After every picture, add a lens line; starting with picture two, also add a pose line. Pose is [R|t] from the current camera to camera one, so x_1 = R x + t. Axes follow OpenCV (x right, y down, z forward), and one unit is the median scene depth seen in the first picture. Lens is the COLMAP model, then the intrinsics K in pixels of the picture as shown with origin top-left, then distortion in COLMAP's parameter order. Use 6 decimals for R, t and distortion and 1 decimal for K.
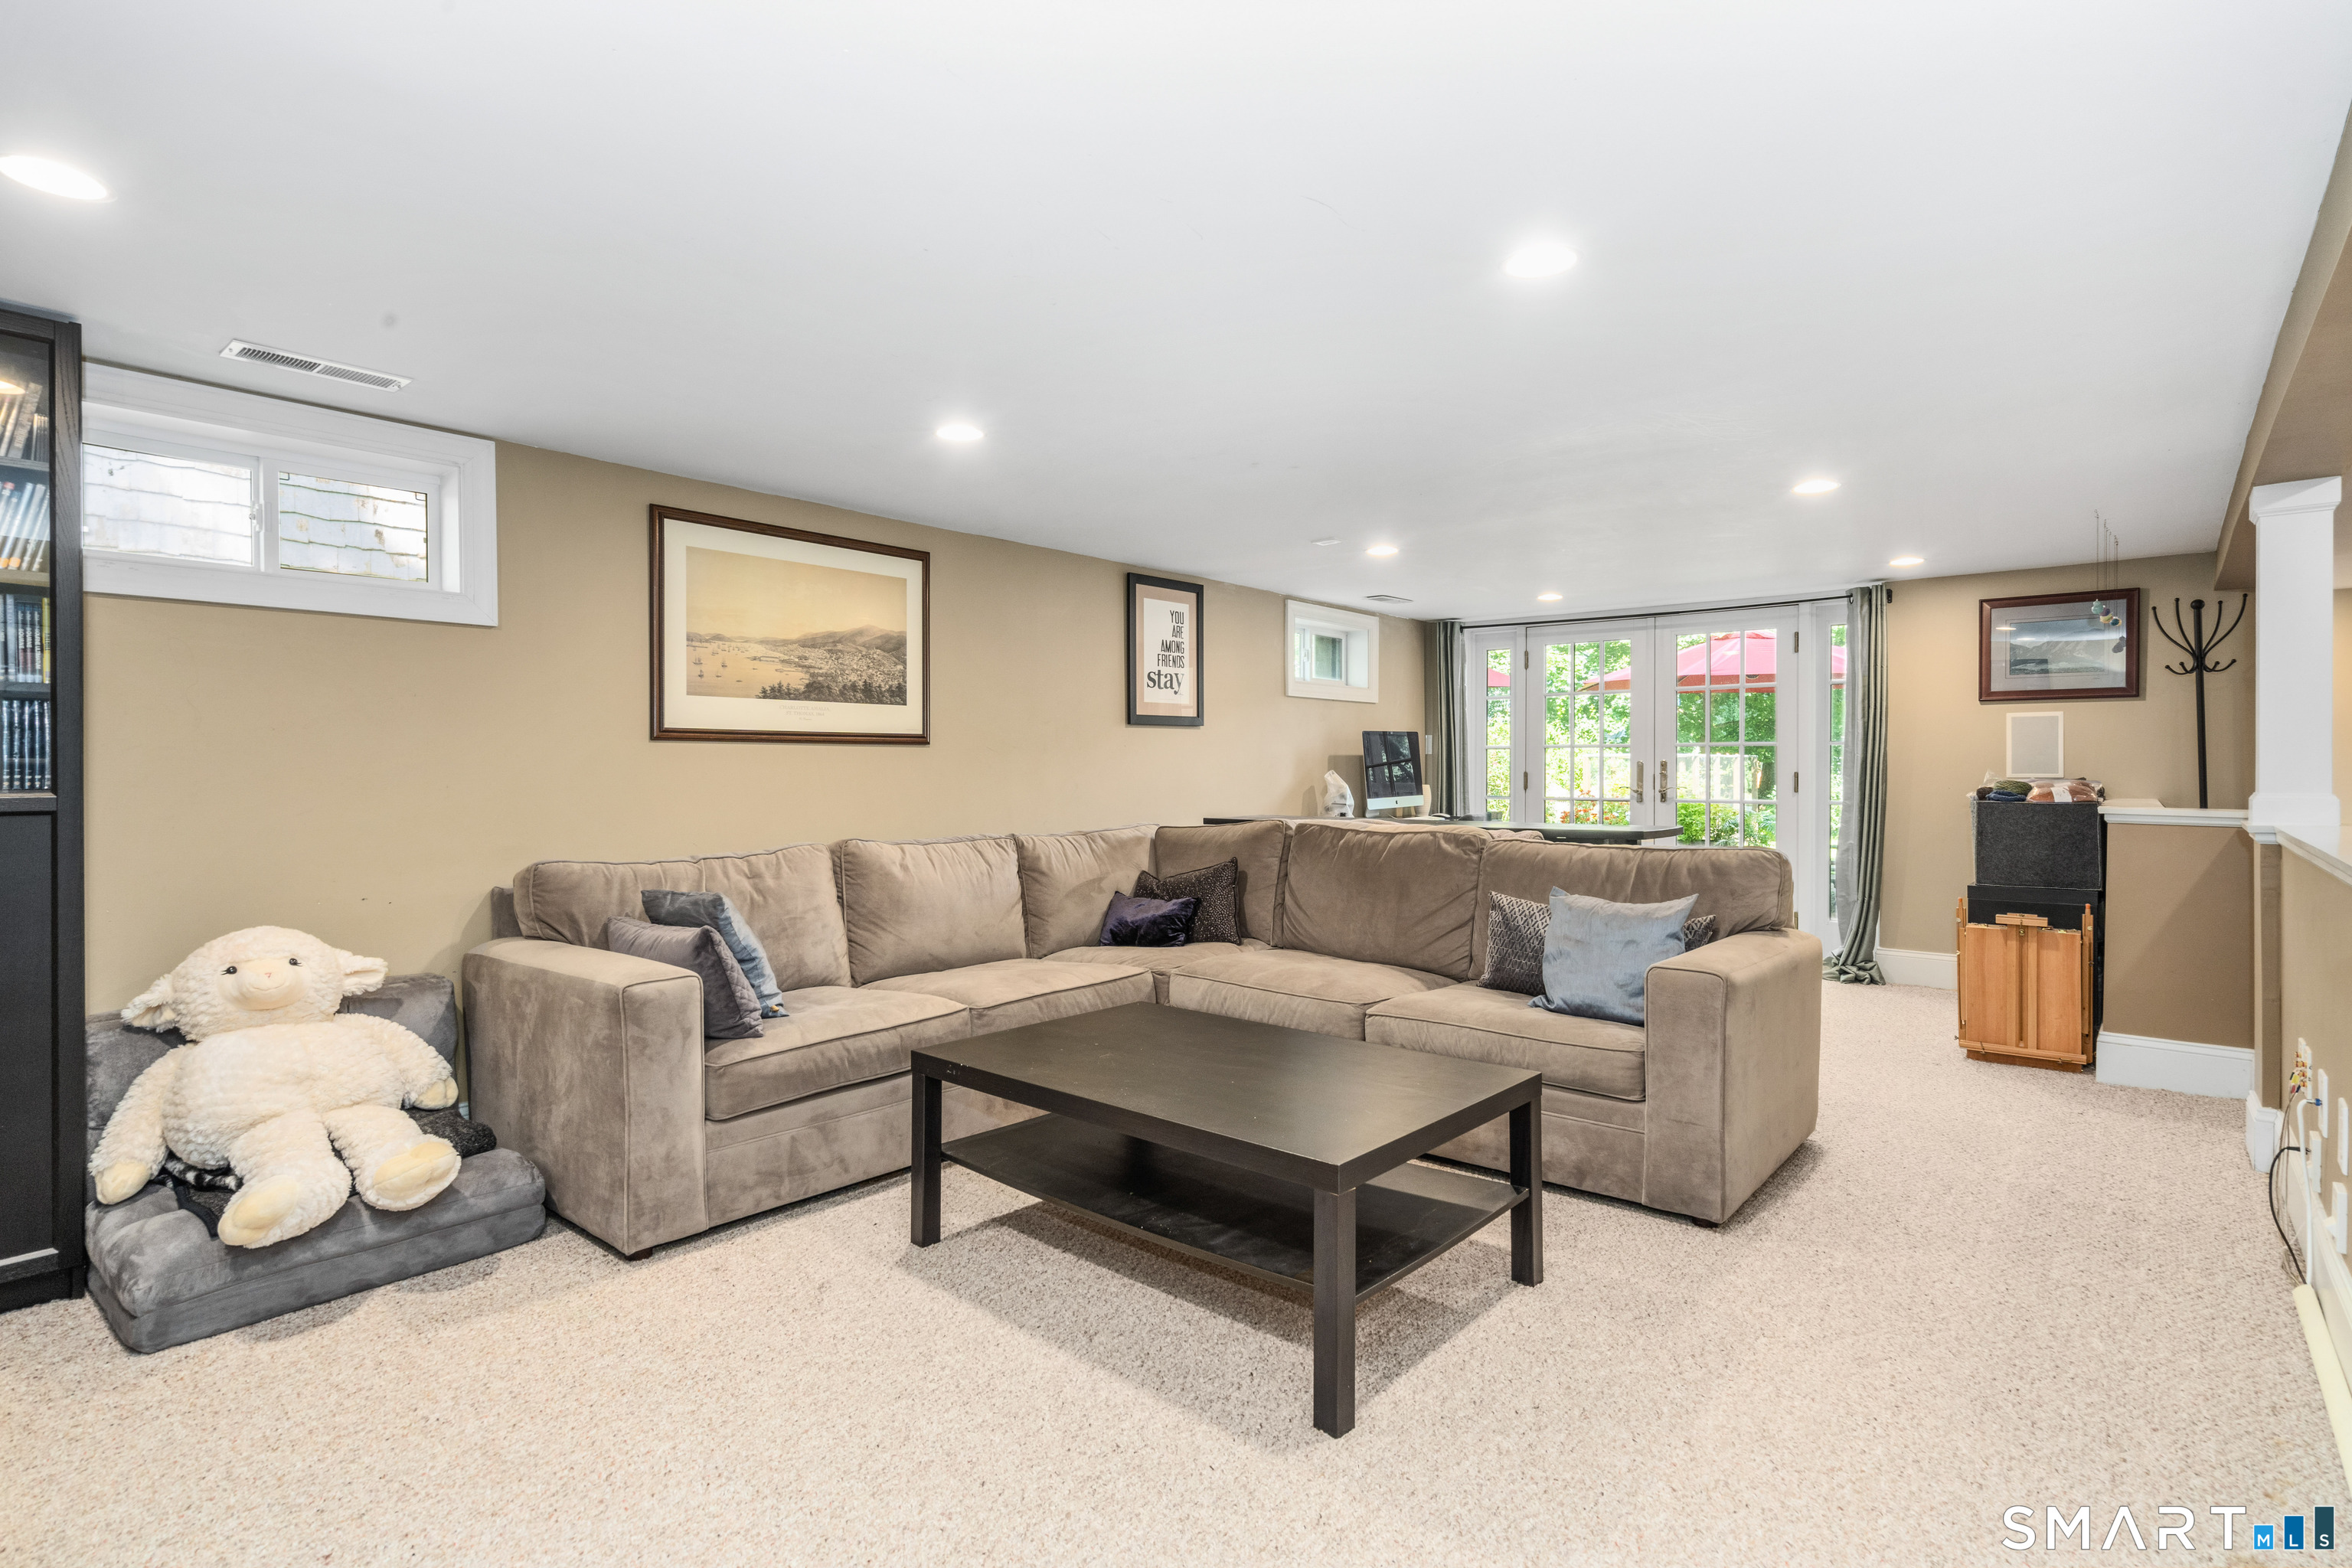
lens RADIAL K [[1148.6, 0, 1162.1], [0, 1148.6, 778.5], [0, 0, 1]] dist [-0.001356, -0.000030]
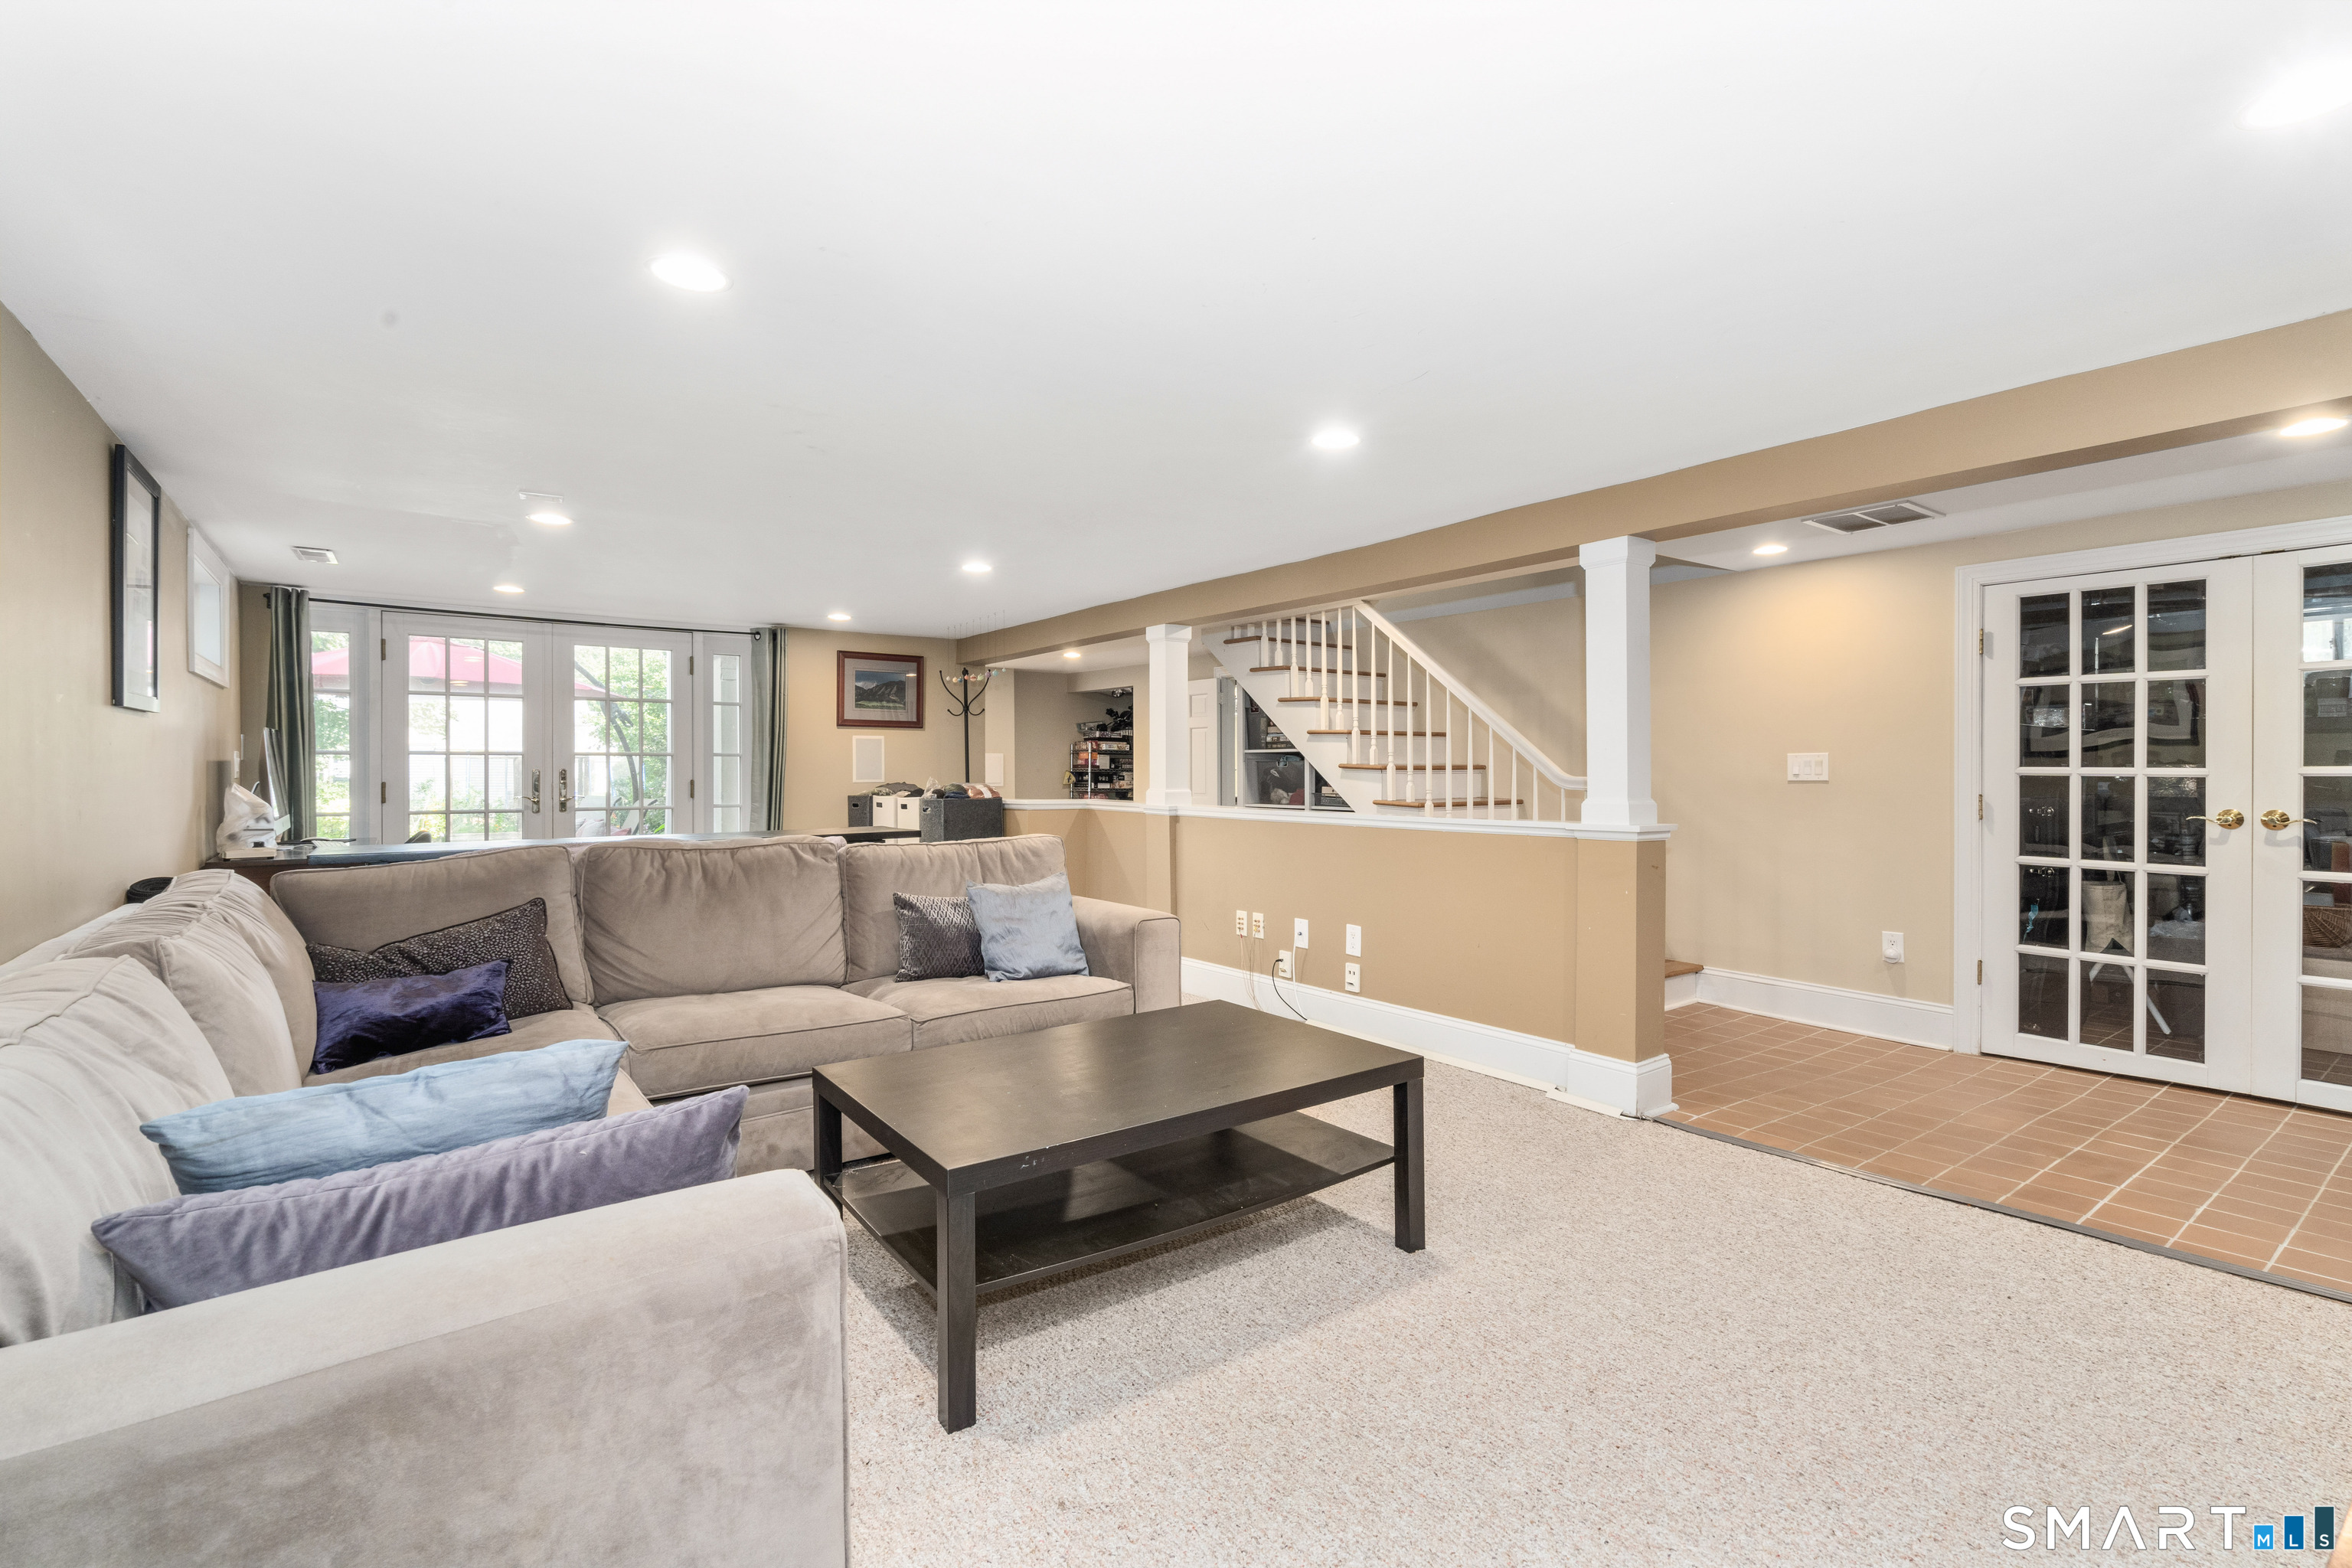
lens RADIAL K [[1063.8, 0, 1166.8], [0, 1063.8, 776.9], [0, 0, 1]] dist [-0.000826, 0.002253]
pose [[0.217997, -0.004595, 0.975939, -0.451096], [0.011502, 0.999932, 0.002139, -0.006558], [-0.975882, 0.010759, 0.218035, 0.381270]]
